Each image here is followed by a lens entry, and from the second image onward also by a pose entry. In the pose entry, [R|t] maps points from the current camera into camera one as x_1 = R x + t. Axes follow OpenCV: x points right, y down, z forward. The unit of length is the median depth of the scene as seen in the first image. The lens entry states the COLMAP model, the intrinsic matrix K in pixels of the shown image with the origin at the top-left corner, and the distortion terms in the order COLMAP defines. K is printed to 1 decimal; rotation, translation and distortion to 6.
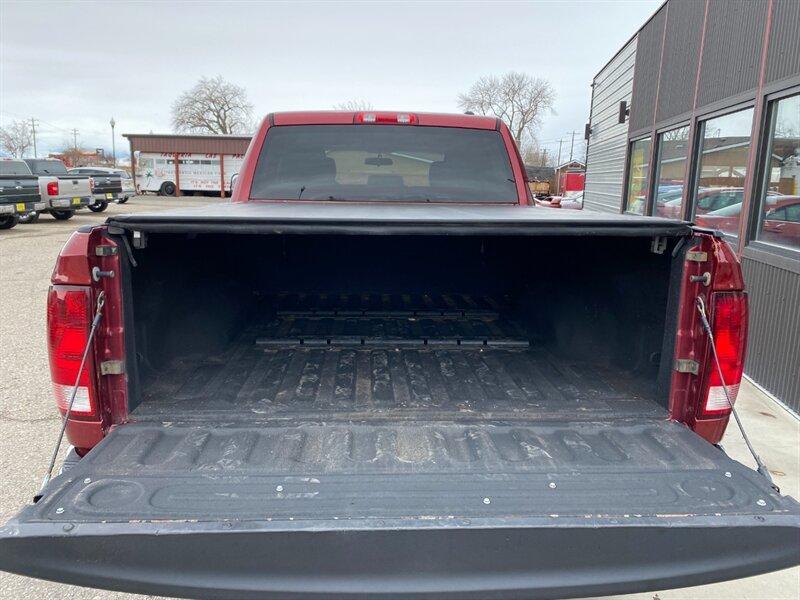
lens RADIAL K [[604.5, 0, 398.1], [0, 604.5, 298.7], [0, 0, 1]] dist [0.009269, 0.000154]
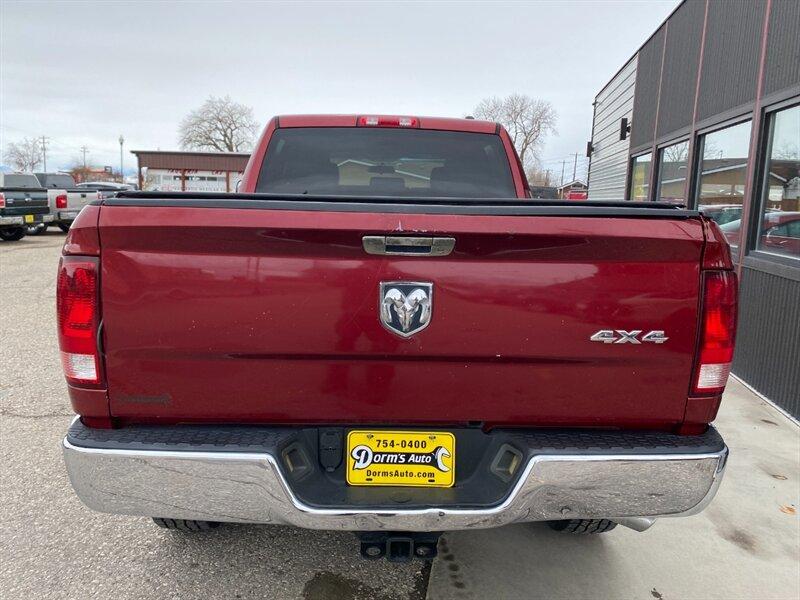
lens RADIAL K [[604.5, 0, 393.9], [0, 604.5, 293.0], [0, 0, 1]] dist [0.009269, 0.000154]
pose [[0.999890, 0.009365, -0.011475, 0.001237], [-0.009816, 0.999156, -0.039895, 0.010260], [0.011091, 0.040004, 0.999138, -0.003950]]
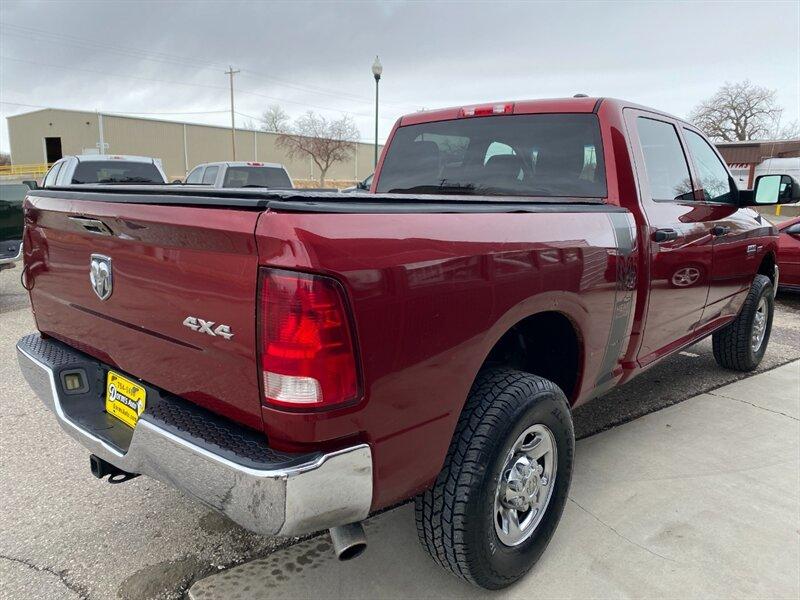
lens RADIAL K [[604.5, 0, 407.2], [0, 604.5, 299.7], [0, 0, 1]] dist [0.009269, 0.000154]
pose [[0.714551, 0.122747, -0.688730, 0.189748], [-0.136400, 0.990038, 0.034932, -0.003664], [0.686157, 0.068982, 0.724176, 0.070597]]
